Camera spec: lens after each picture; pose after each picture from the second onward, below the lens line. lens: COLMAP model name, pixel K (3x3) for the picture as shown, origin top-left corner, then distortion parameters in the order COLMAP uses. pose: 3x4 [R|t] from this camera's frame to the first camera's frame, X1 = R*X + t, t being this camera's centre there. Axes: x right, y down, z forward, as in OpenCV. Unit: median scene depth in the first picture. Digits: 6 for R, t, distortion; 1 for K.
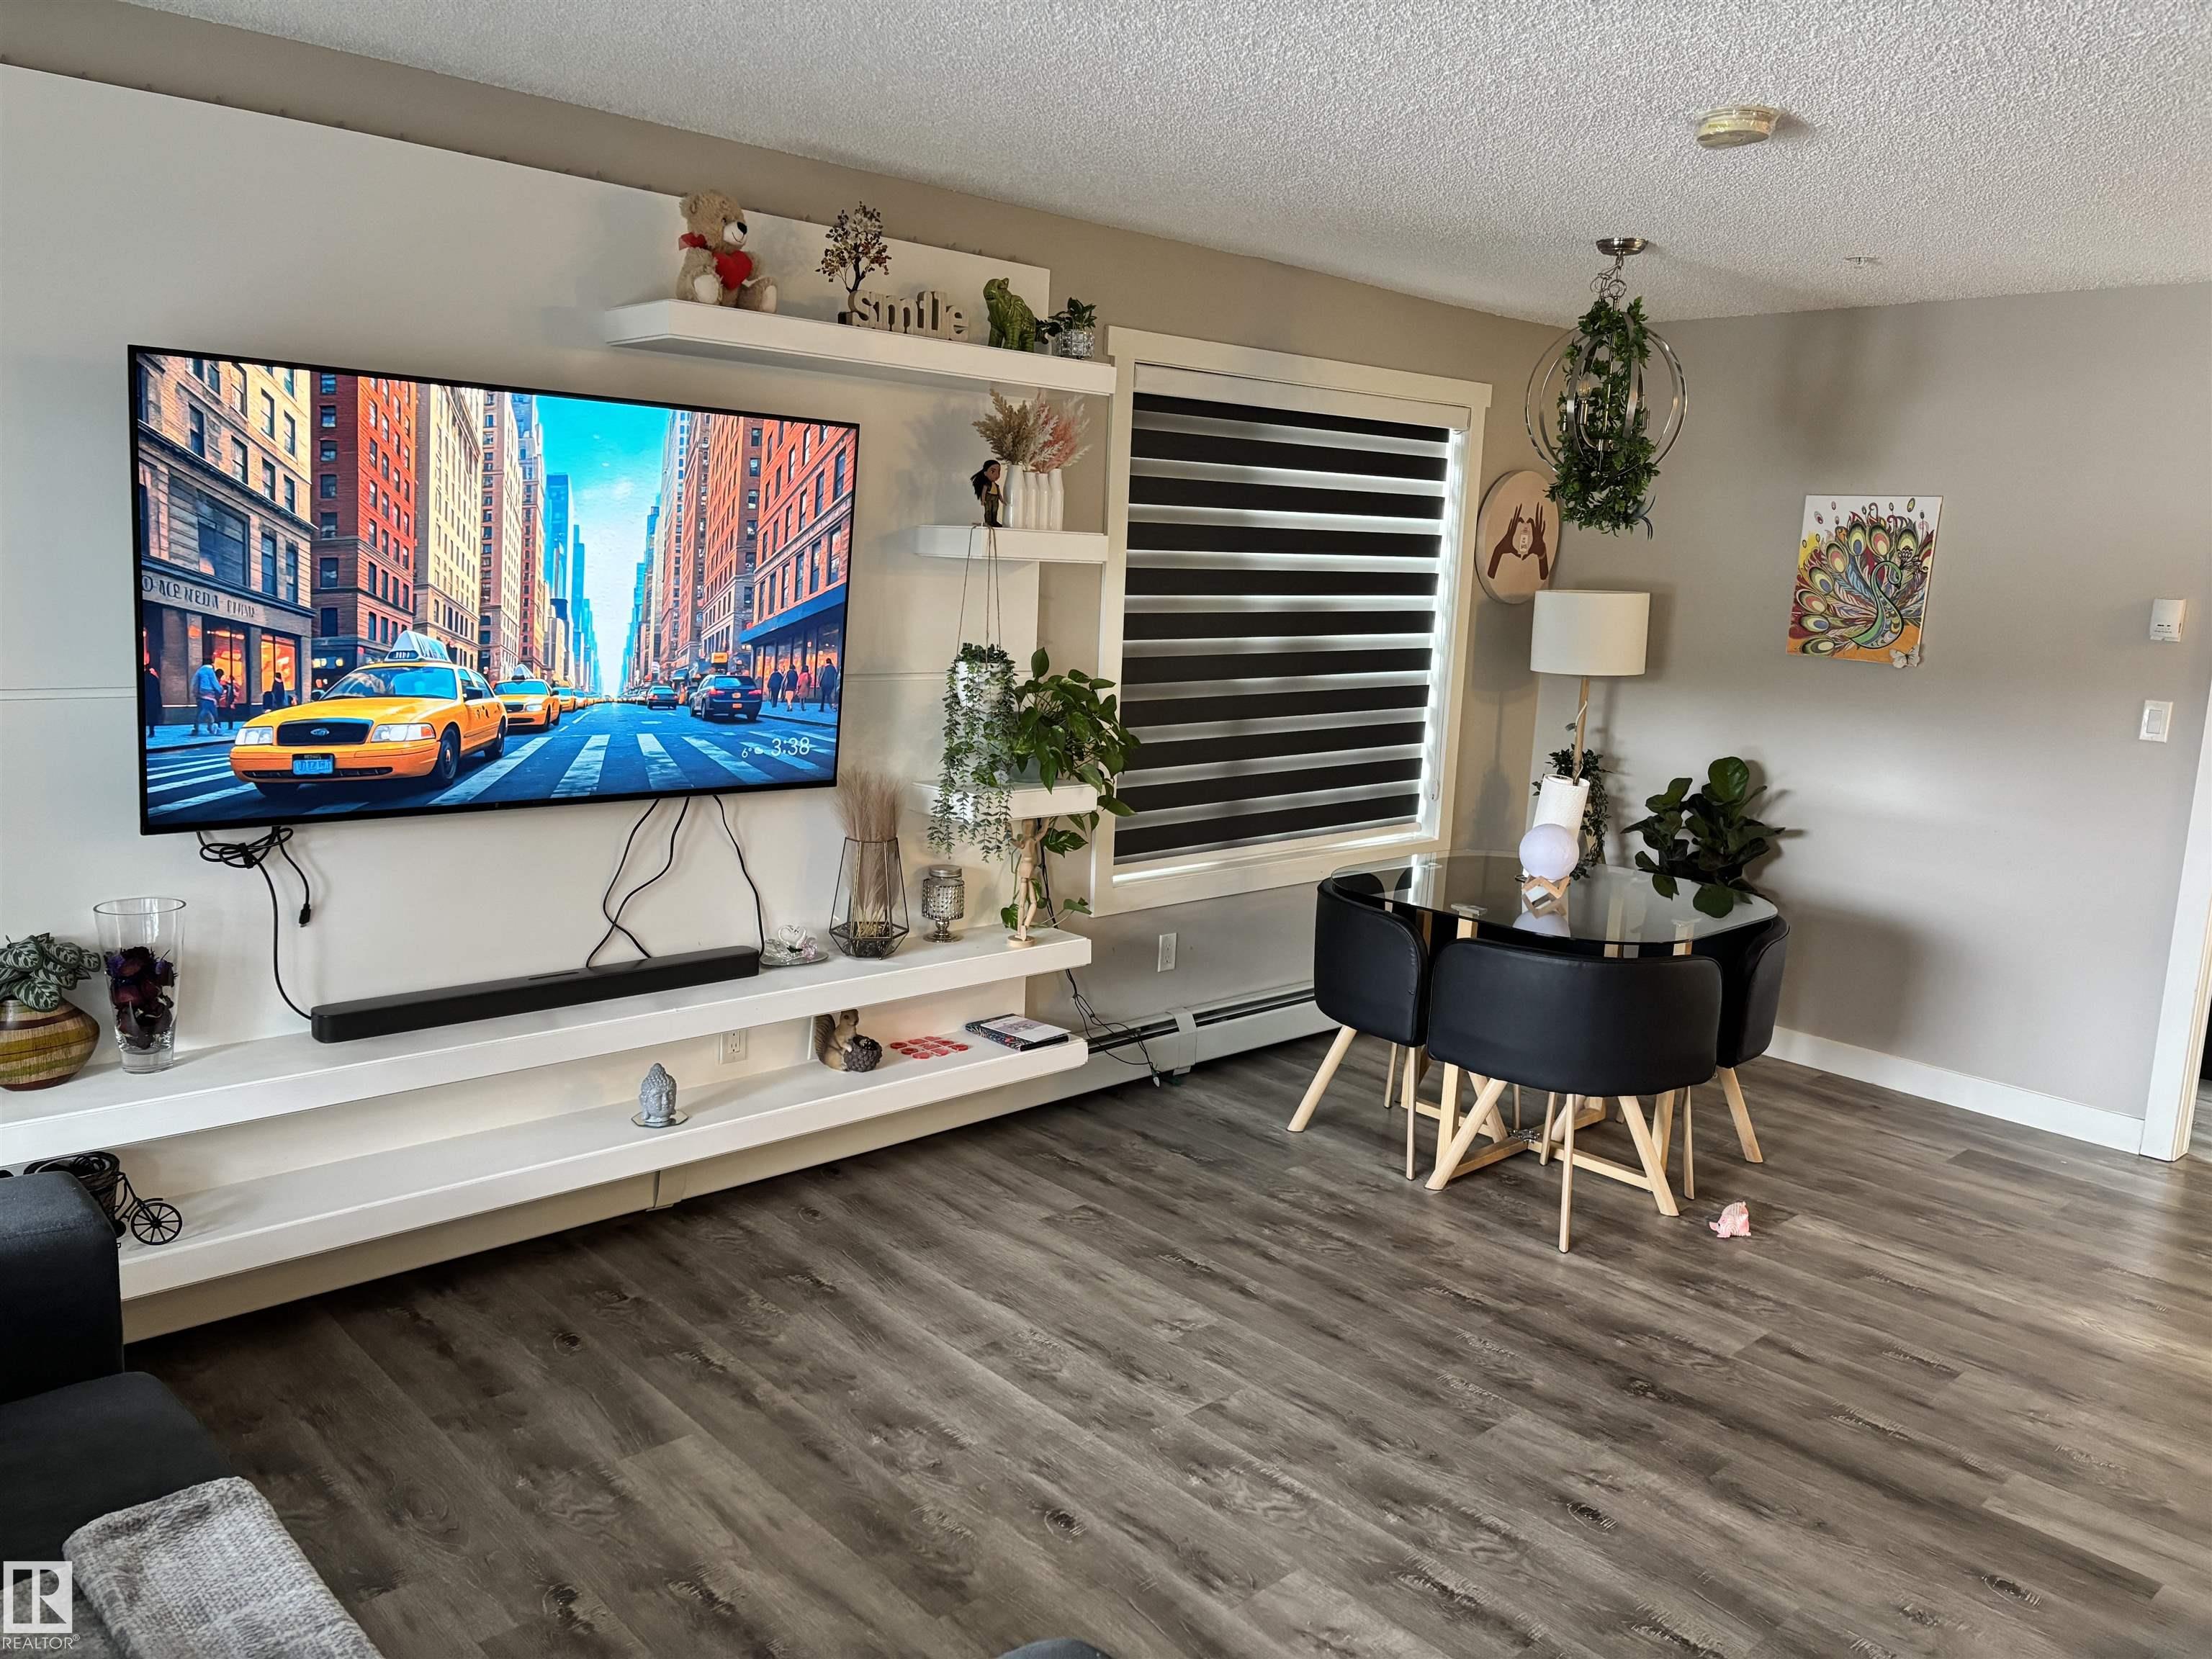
lens RADIAL K [[1684.0, 0, 1095.9], [0, 1684.0, 825.9], [0, 0, 1]] dist [0.027878, 0.000724]
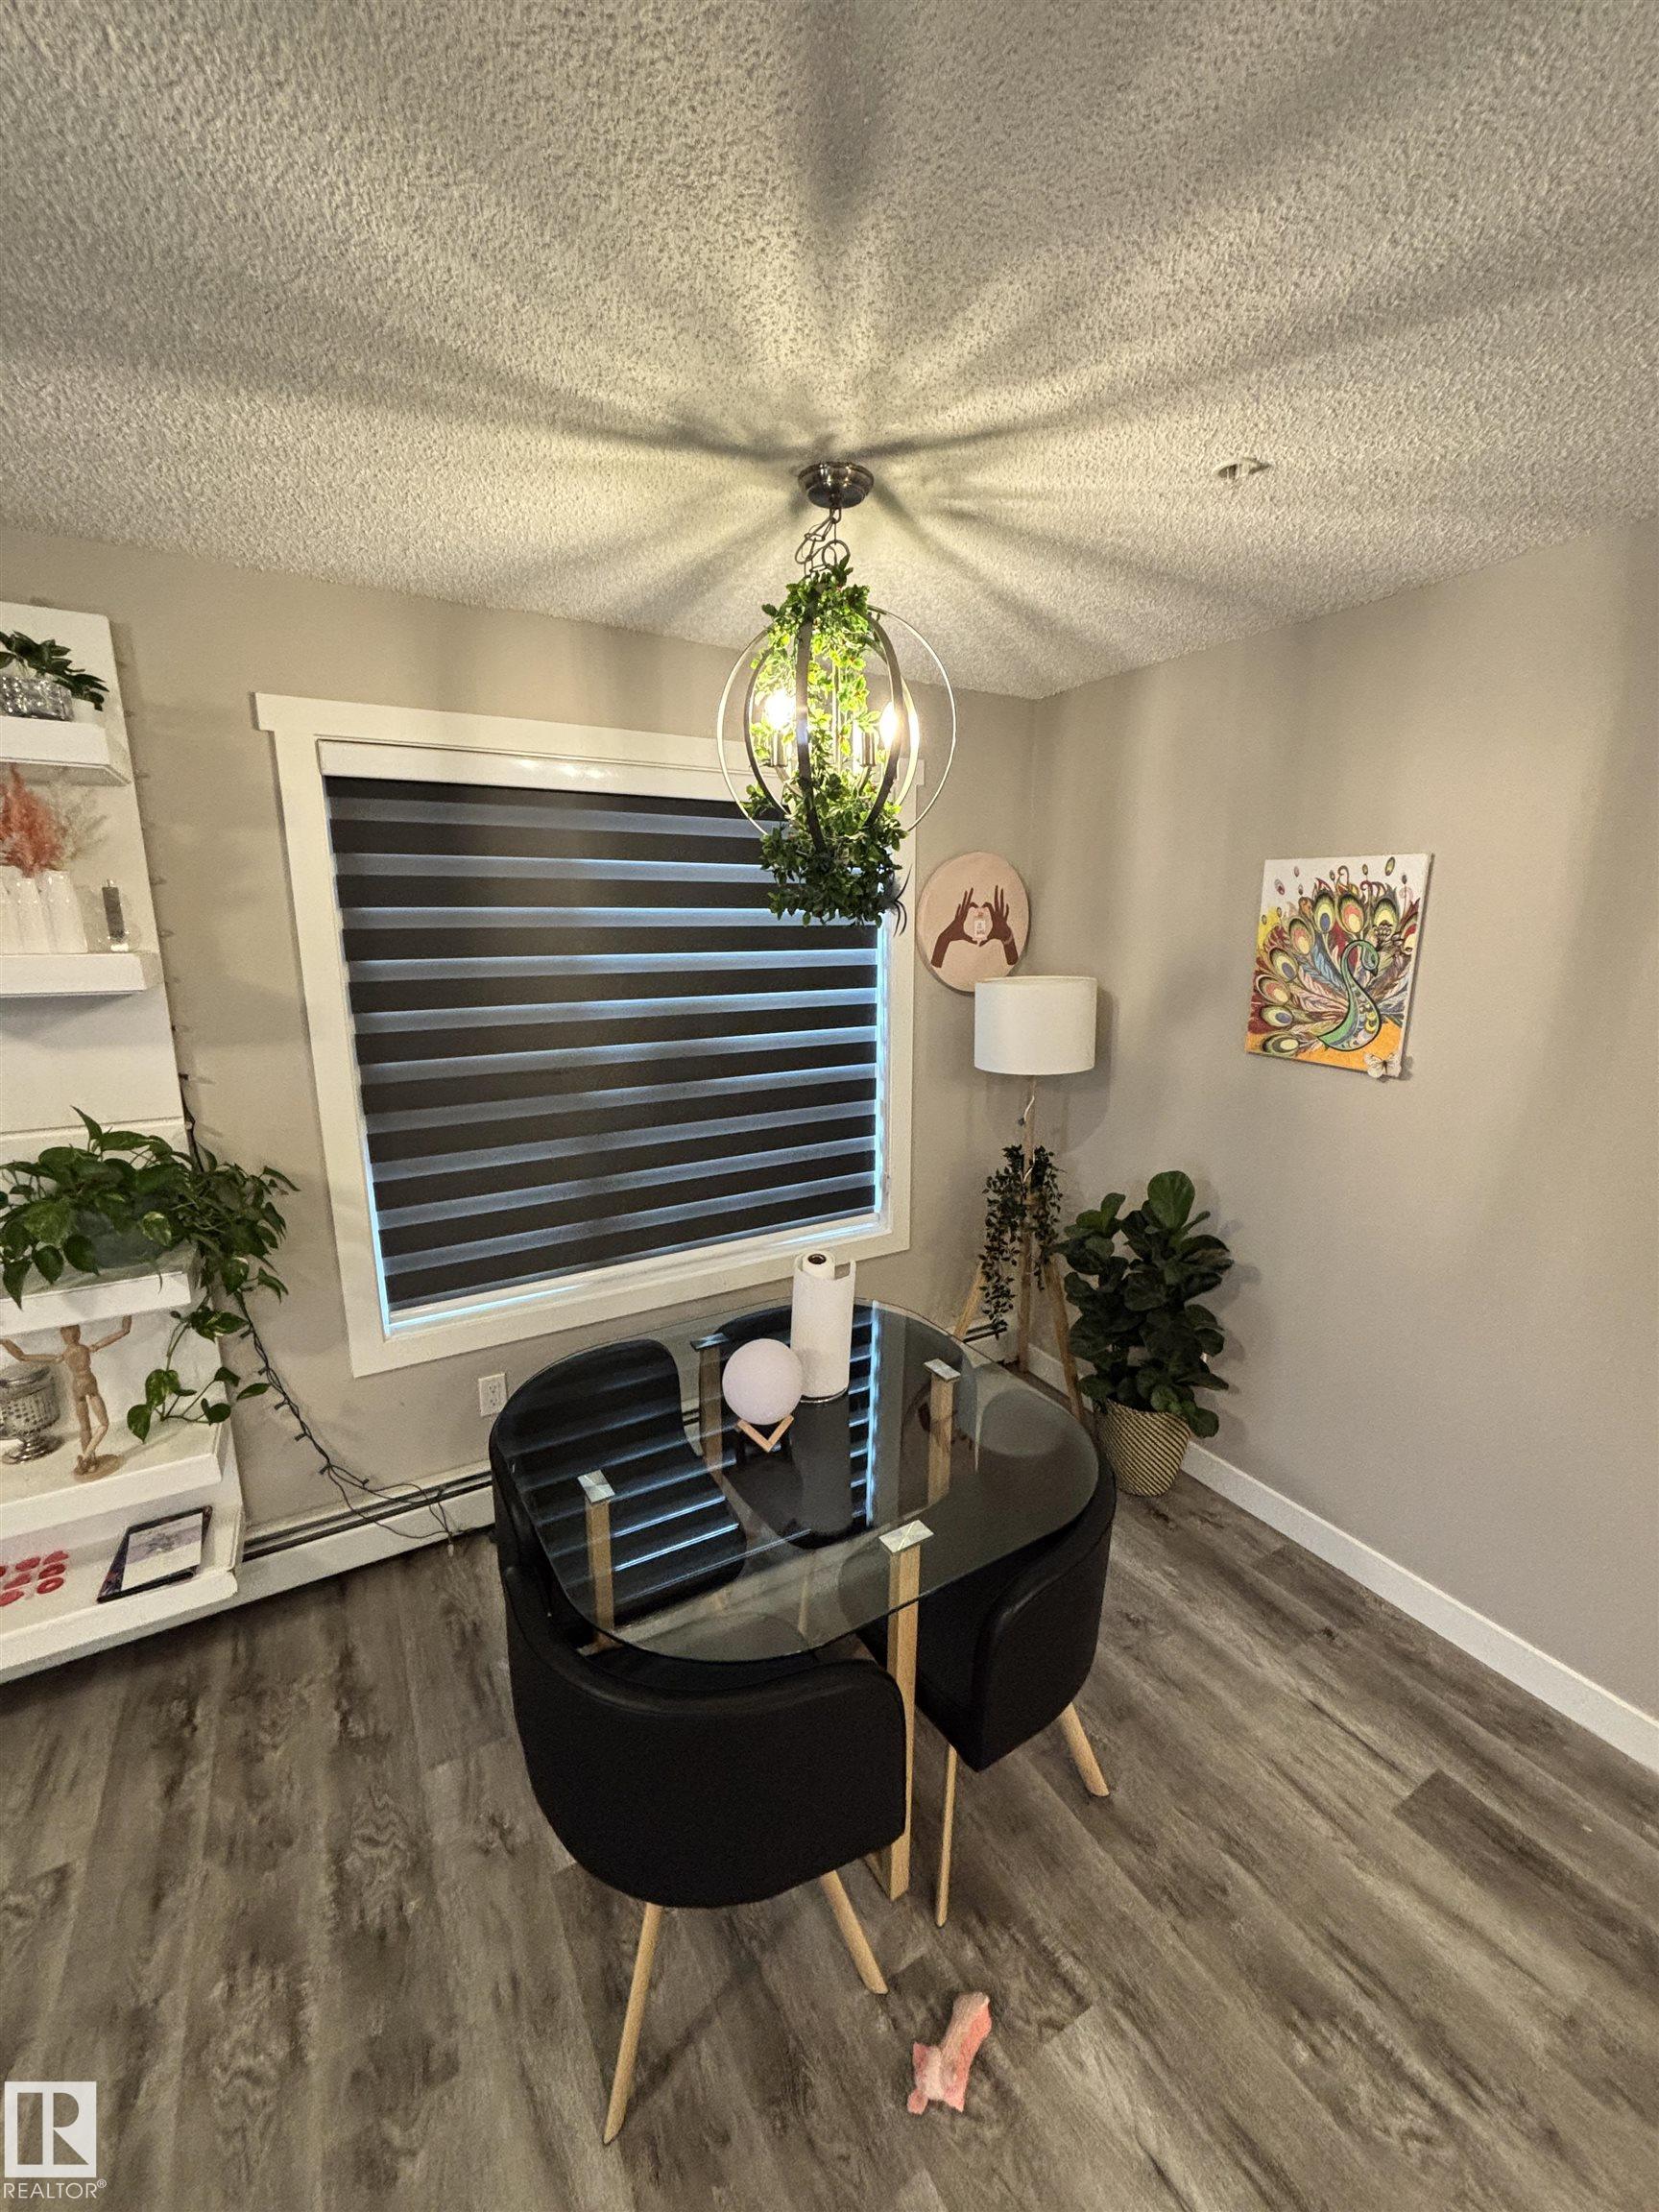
lens RADIAL K [[885.2, 0, 841.9], [0, 885.2, 1106.1], [0, 0, 1]] dist [-0.002643, -0.000536]
pose [[0.976474, 0.002504, -0.215623, 0.443850], [0.005729, 0.999278, 0.037550, -0.133268], [0.215561, -0.037902, 0.975755, 0.758004]]
